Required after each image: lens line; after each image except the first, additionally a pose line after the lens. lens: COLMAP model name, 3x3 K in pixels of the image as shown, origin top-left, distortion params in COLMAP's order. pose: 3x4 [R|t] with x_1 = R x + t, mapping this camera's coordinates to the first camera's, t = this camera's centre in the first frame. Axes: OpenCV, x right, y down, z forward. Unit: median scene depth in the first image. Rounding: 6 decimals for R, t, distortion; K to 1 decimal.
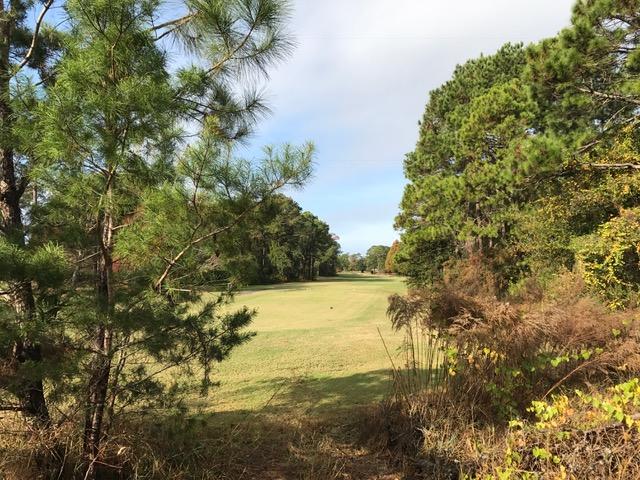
lens RADIAL K [[549.0, 0, 305.7], [0, 549.0, 232.2], [0, 0, 1]] dist [0.051847, -0.043827]
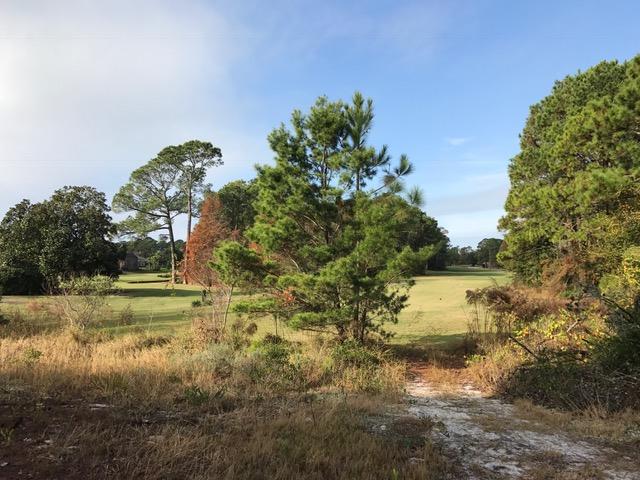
lens RADIAL K [[549.0, 0, 306.5], [0, 549.0, 229.2], [0, 0, 1]] dist [0.051847, -0.043827]
pose [[0.981641, -0.012986, -0.190296, -0.008341], [0.014469, 0.999875, 0.006405, -0.023813], [0.190189, -0.009040, 0.981706, -0.200978]]
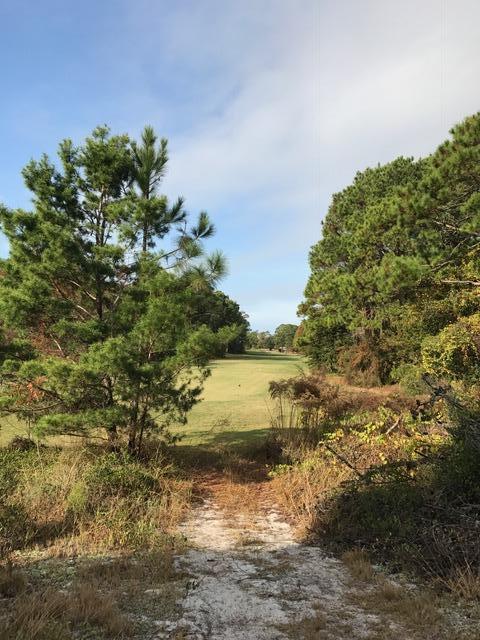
lens RADIAL K [[549.0, 0, 230.9], [0, 549.0, 313.6], [0, 0, 1]] dist [0.051847, -0.043827]
pose [[0.999174, 0.029553, 0.027909, -0.006522], [-0.029844, 0.999504, 0.010036, -0.019744], [-0.027598, -0.010860, 0.999560, -0.130397]]
